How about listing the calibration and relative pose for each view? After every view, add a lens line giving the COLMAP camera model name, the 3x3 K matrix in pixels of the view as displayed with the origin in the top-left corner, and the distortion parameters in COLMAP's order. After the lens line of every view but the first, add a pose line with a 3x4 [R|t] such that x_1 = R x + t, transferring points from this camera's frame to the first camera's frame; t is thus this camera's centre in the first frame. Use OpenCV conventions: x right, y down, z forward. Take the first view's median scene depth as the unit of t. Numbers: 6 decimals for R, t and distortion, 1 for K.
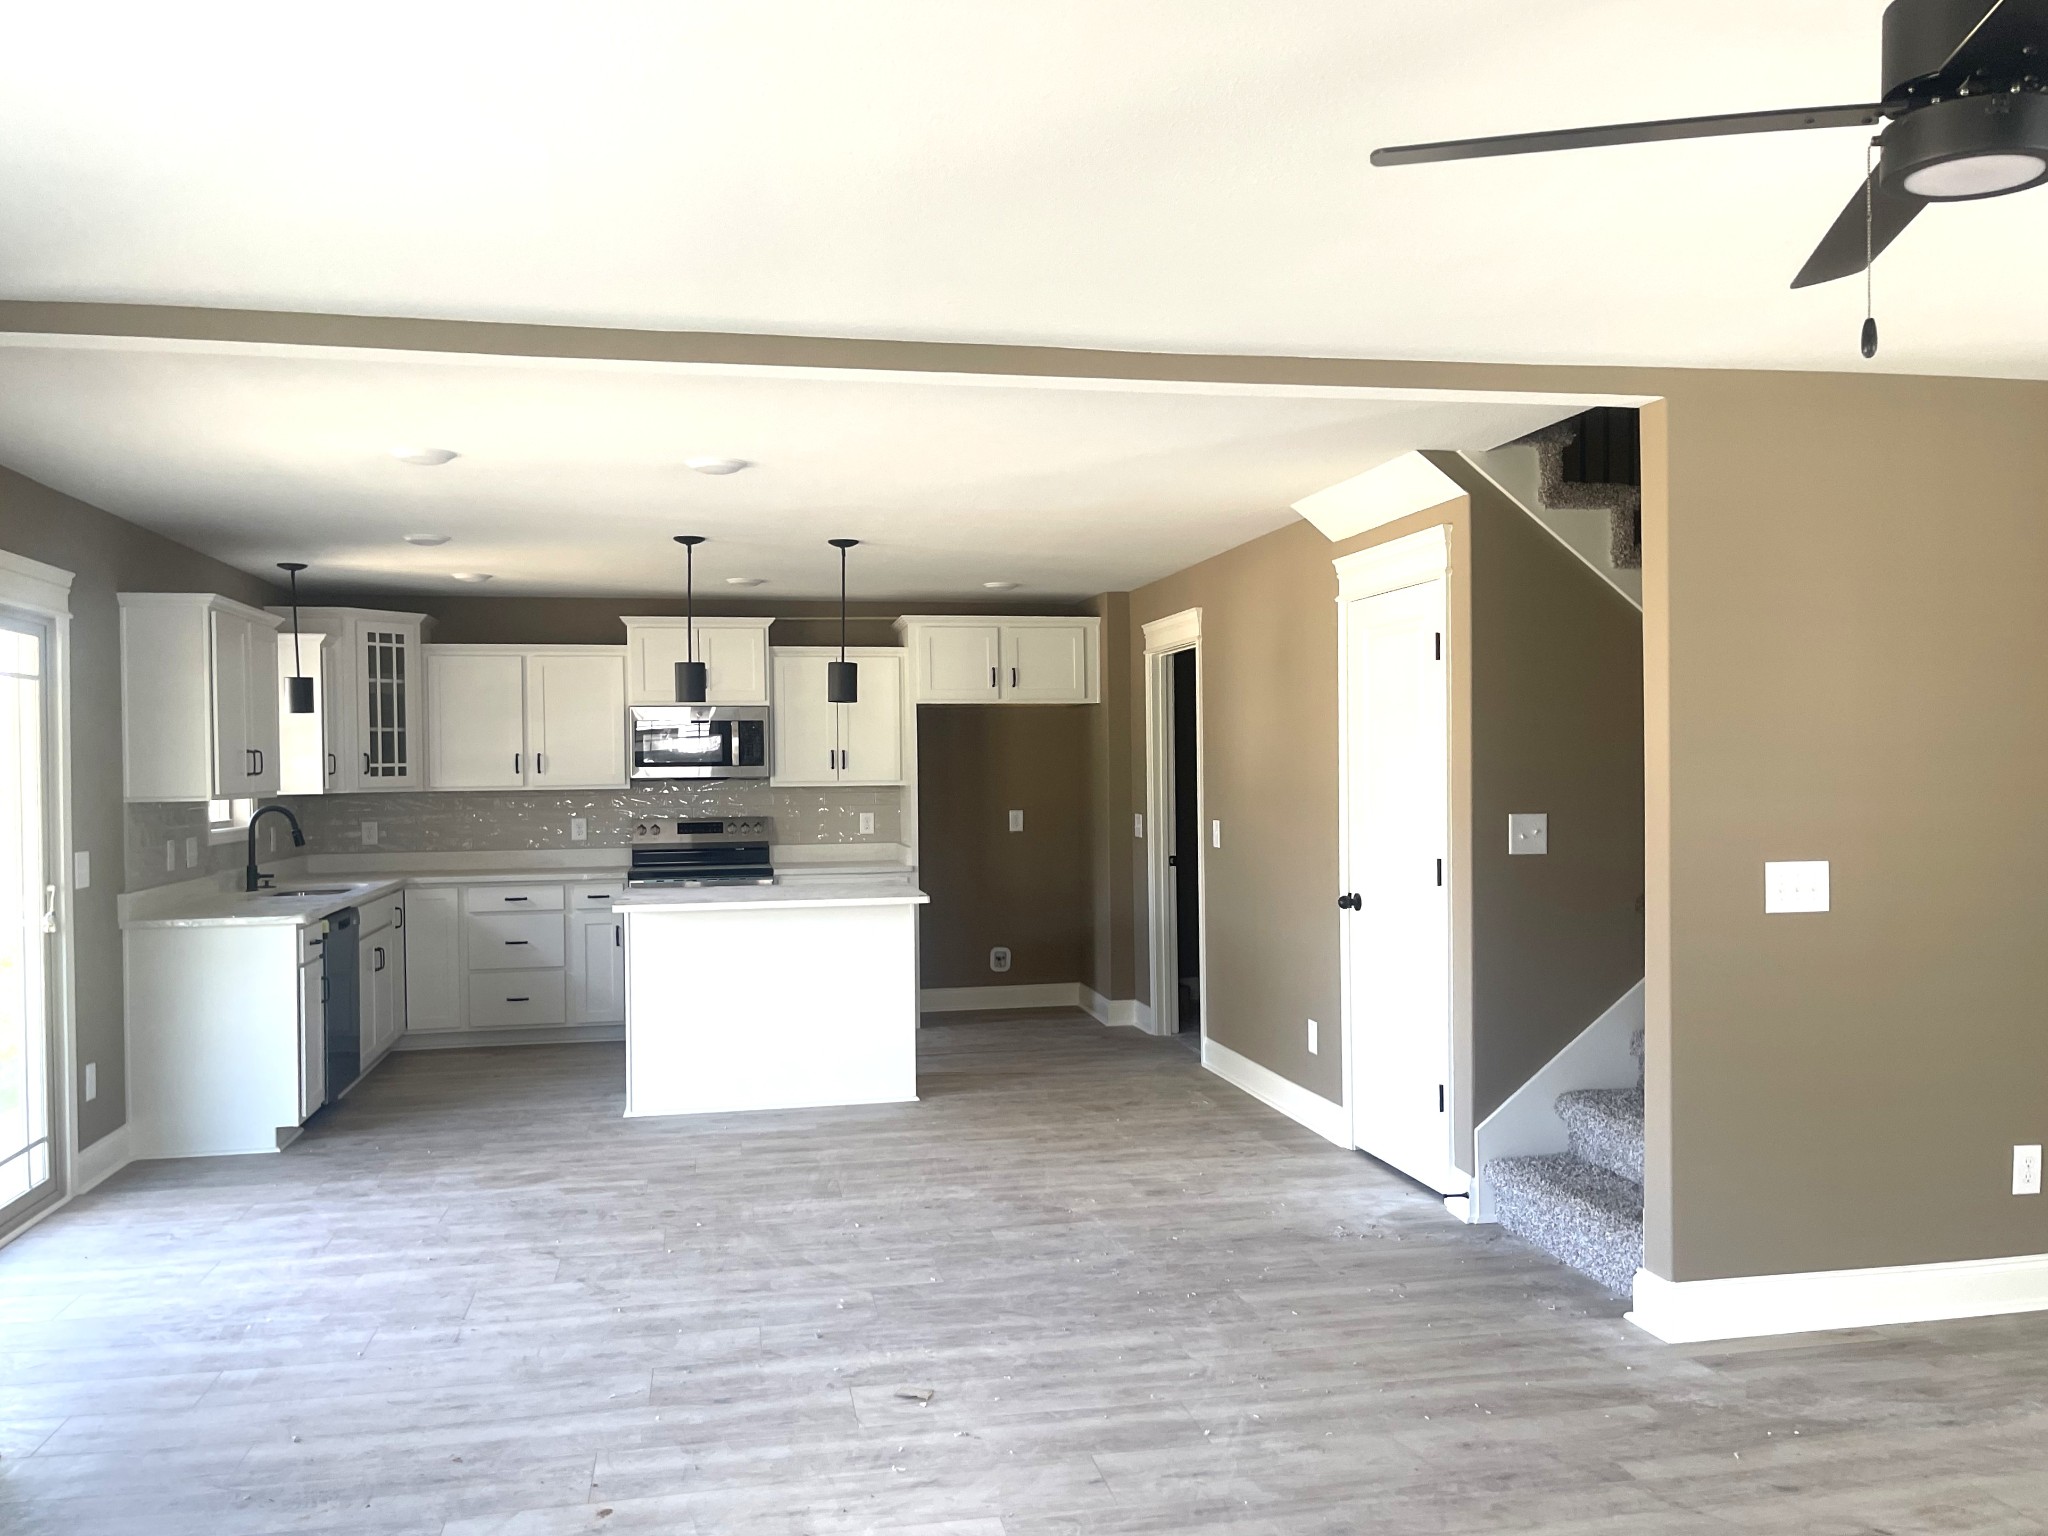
lens RADIAL K [[1663.6, 0, 1024.0], [0, 1663.6, 768.0], [0, 0, 1]] dist [0.007968, 0.000497]
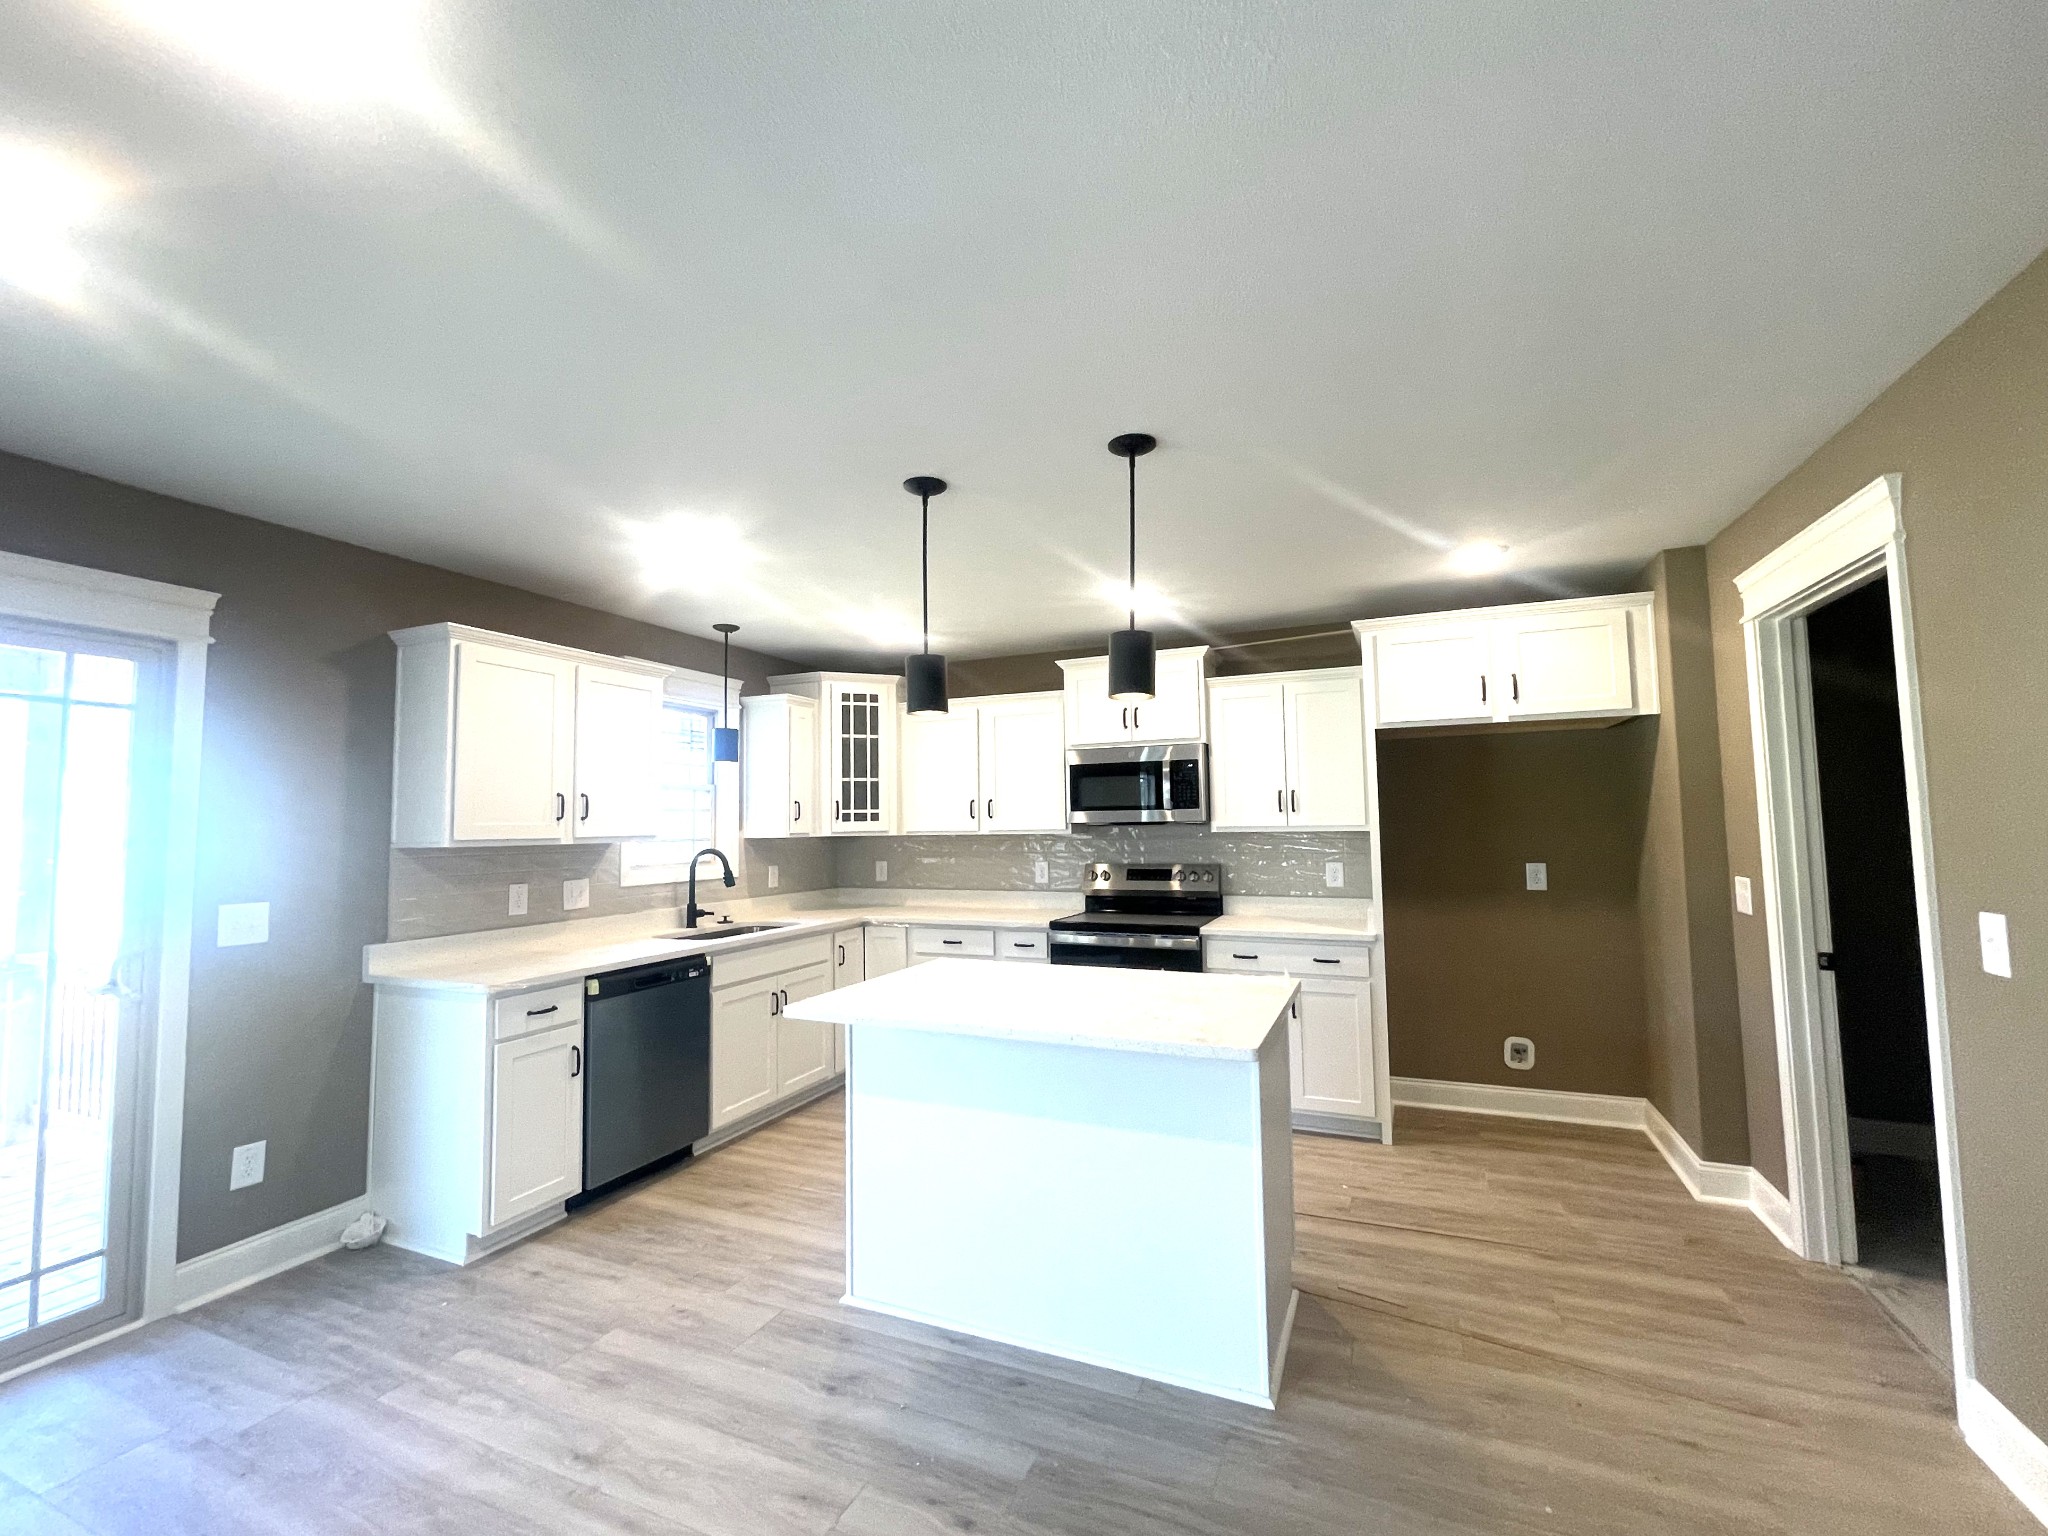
lens RADIAL K [[844.3, 0, 1024.0], [0, 844.3, 768.0], [0, 0, 1]] dist [0.003527, 0.000158]
pose [[0.819110, -0.039376, -0.572283, 0.030678], [0.003911, 0.998001, -0.063070, 0.005238], [0.573623, 0.049423, 0.817627, 0.587789]]
